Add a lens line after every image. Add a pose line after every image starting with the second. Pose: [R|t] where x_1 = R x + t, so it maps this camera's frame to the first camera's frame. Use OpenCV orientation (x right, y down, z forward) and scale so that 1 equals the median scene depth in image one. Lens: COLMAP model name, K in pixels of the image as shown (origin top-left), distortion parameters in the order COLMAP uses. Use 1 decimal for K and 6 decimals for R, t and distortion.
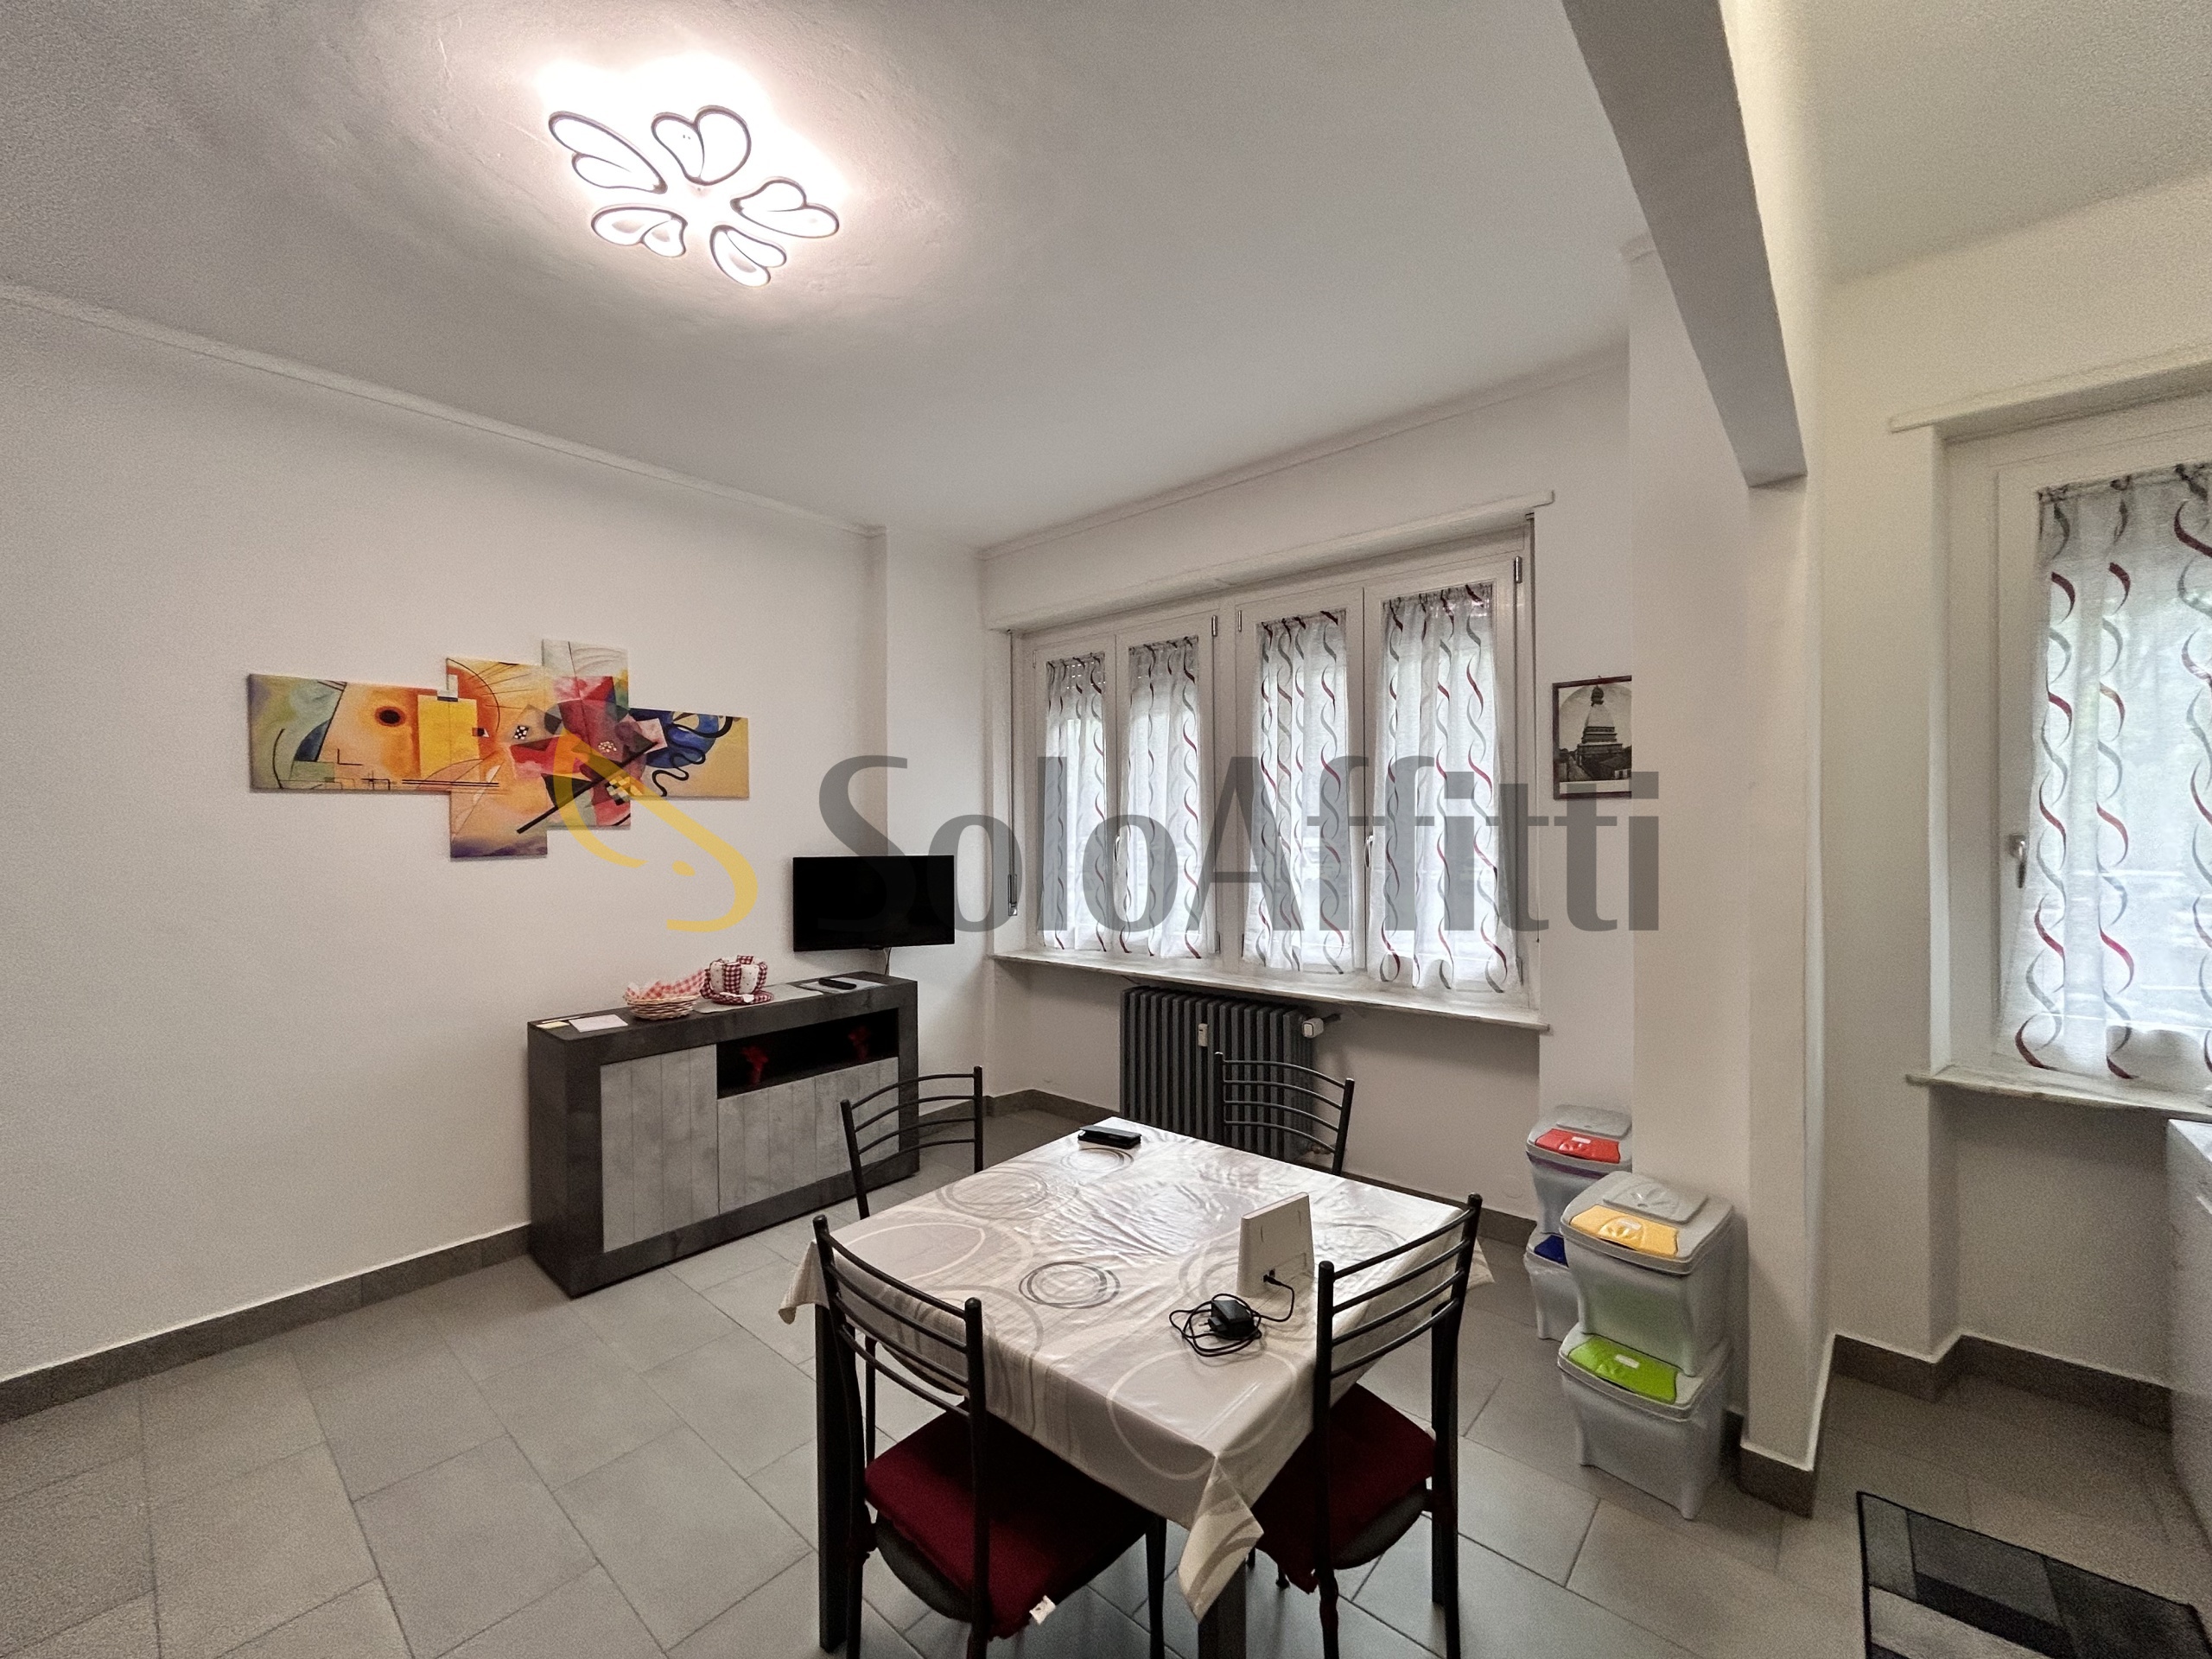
lens RADIAL K [[890.3, 0, 1103.1], [0, 890.3, 826.2], [0, 0, 1]] dist [-0.000129, 0.000346]
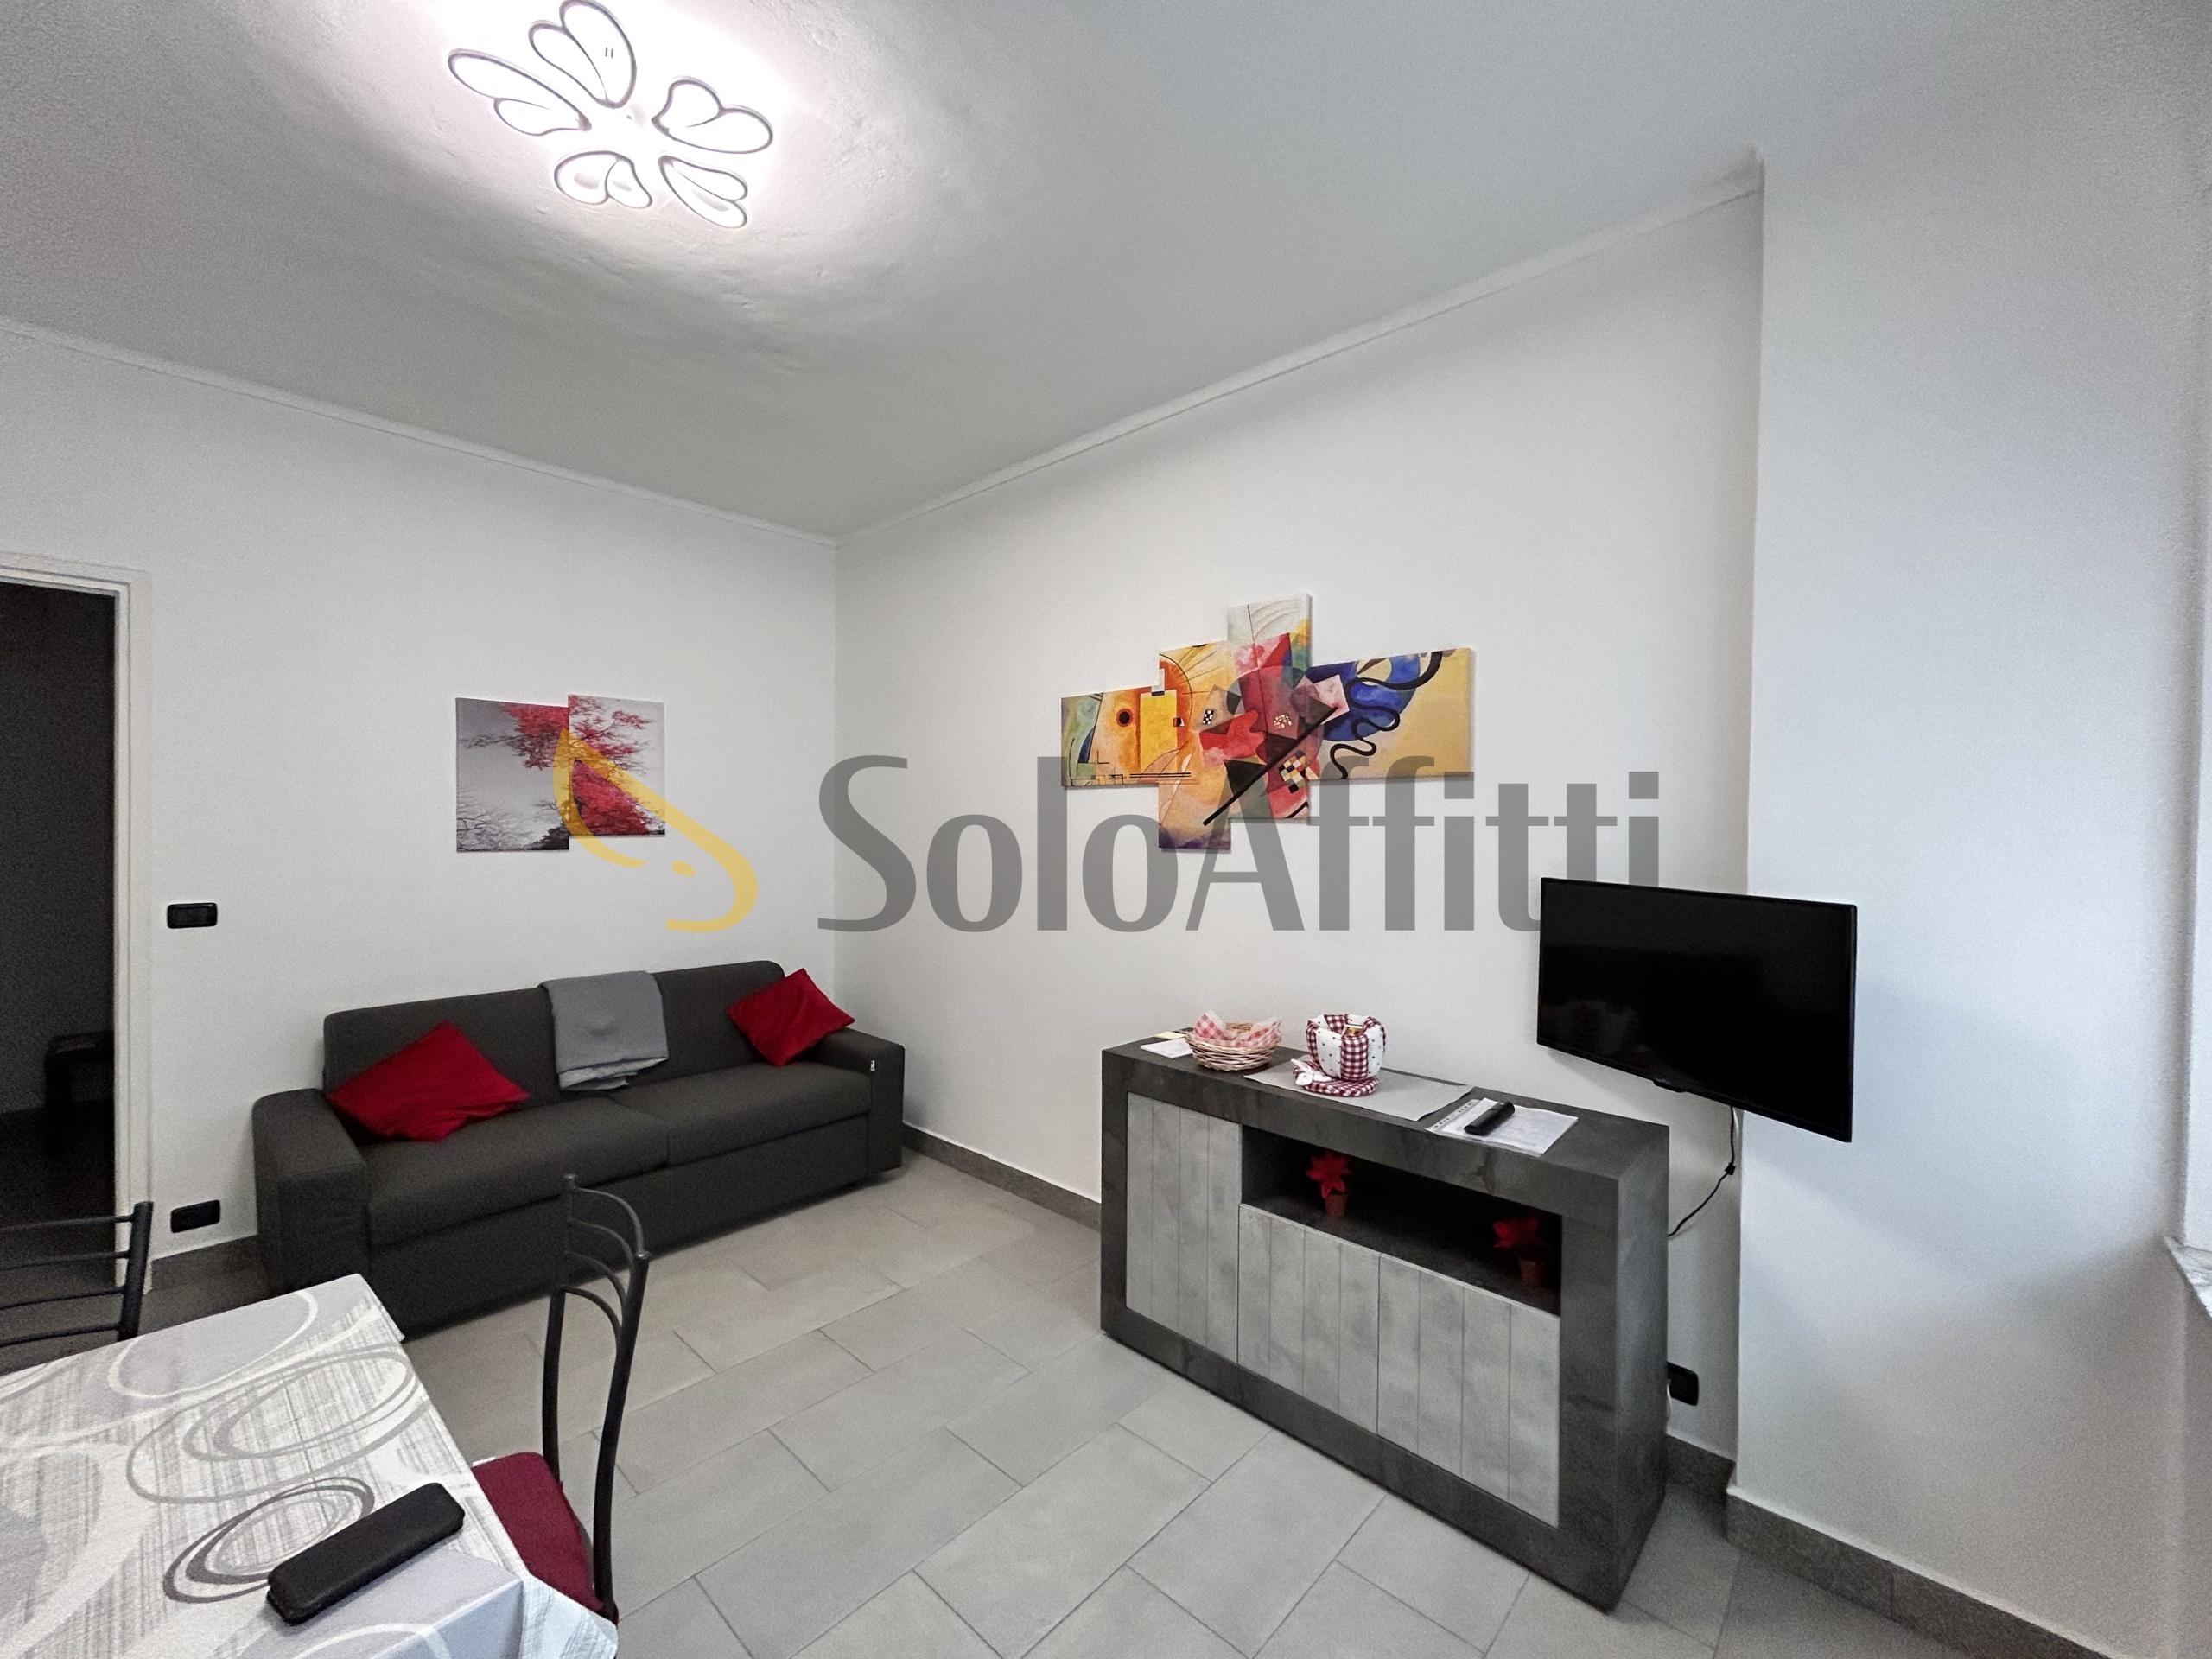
lens RADIAL K [[890.3, 0, 1104.4], [0, 890.3, 830.0], [0, 0, 1]] dist [-0.000129, 0.000346]
pose [[-0.028373, 0.018856, -0.999420, 0.124407], [-0.009903, 0.999768, 0.019143, -0.001800], [0.999548, 0.010440, -0.028180, 0.408259]]
